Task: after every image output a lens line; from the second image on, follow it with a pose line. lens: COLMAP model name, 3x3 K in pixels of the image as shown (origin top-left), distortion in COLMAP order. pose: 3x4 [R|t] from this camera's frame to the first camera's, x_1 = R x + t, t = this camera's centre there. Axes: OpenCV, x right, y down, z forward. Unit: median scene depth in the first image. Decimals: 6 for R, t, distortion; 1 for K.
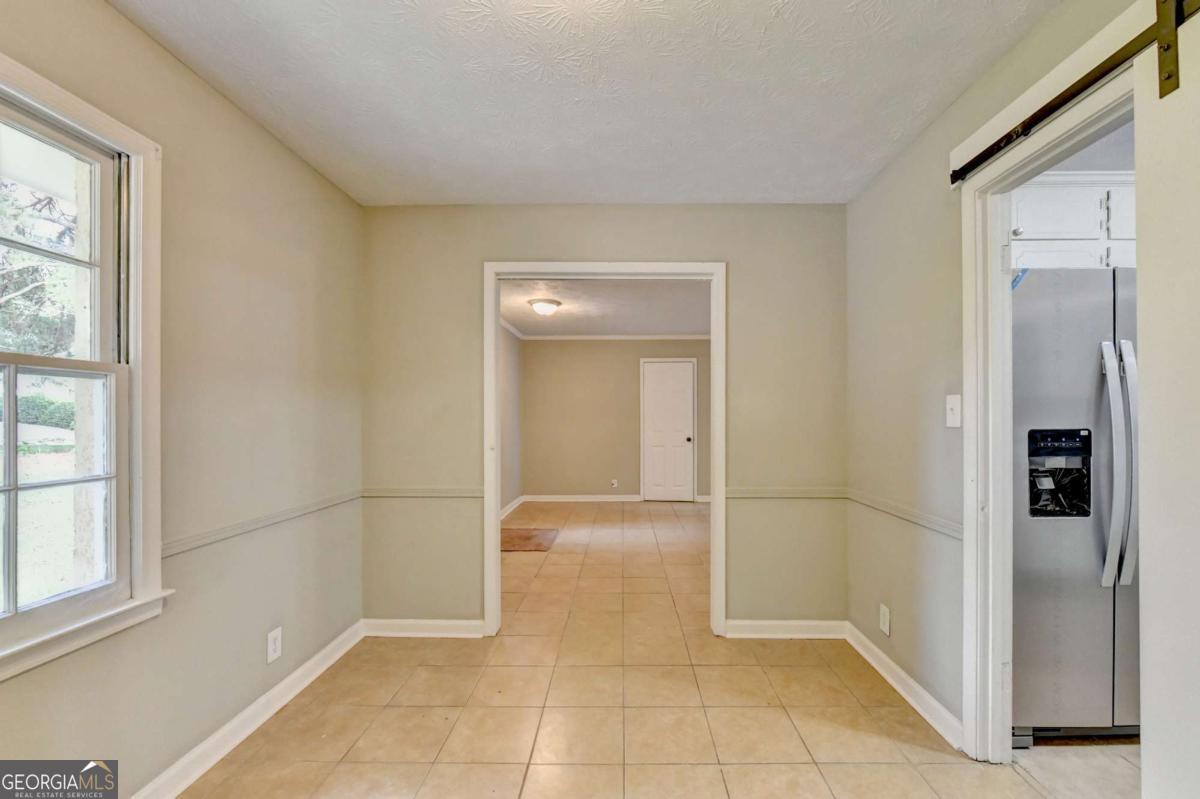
lens RADIAL K [[490.3, 0, 604.8], [0, 490.3, 416.6], [0, 0, 1]] dist [-0.005794, -0.000651]
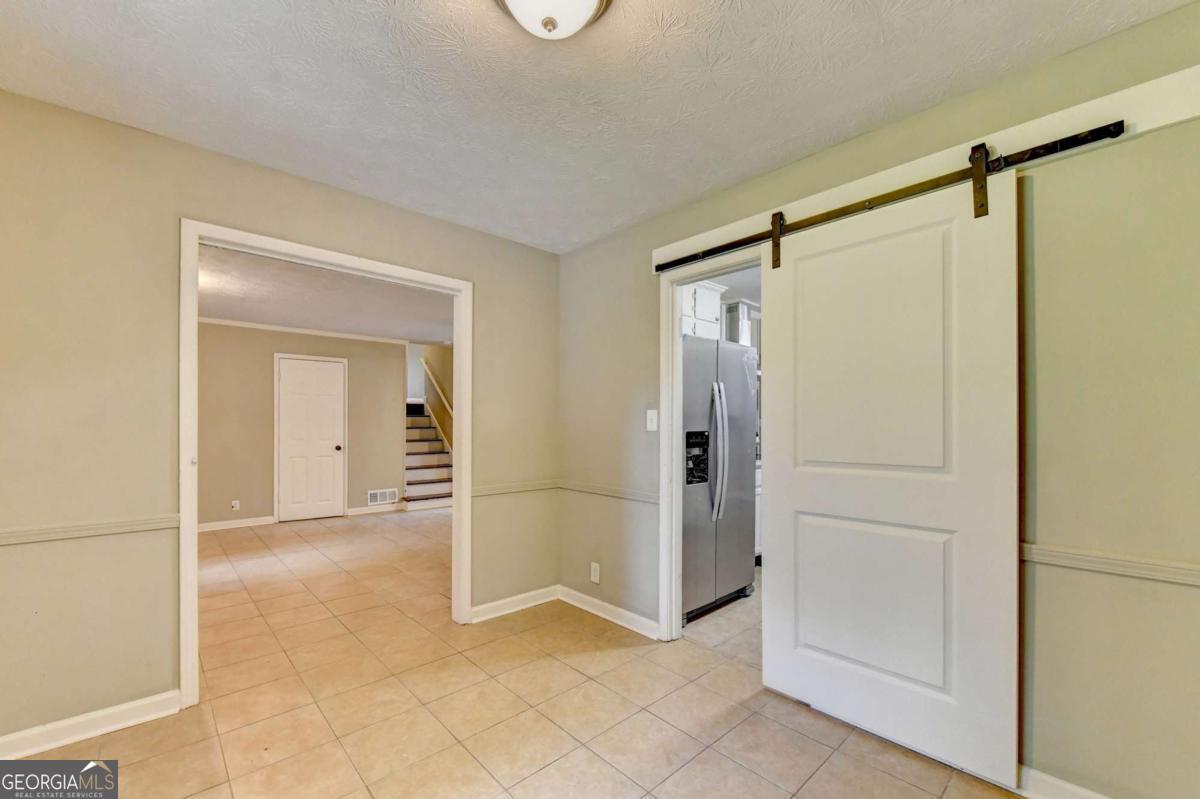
lens RADIAL K [[490.3, 0, 611.4], [0, 490.3, 426.7], [0, 0, 1]] dist [-0.005794, -0.000651]
pose [[0.720741, 0.000076, 0.693204, -0.335580], [-0.004808, 0.999976, 0.004888, 0.001403], [-0.693187, -0.006856, 0.720725, -0.010150]]
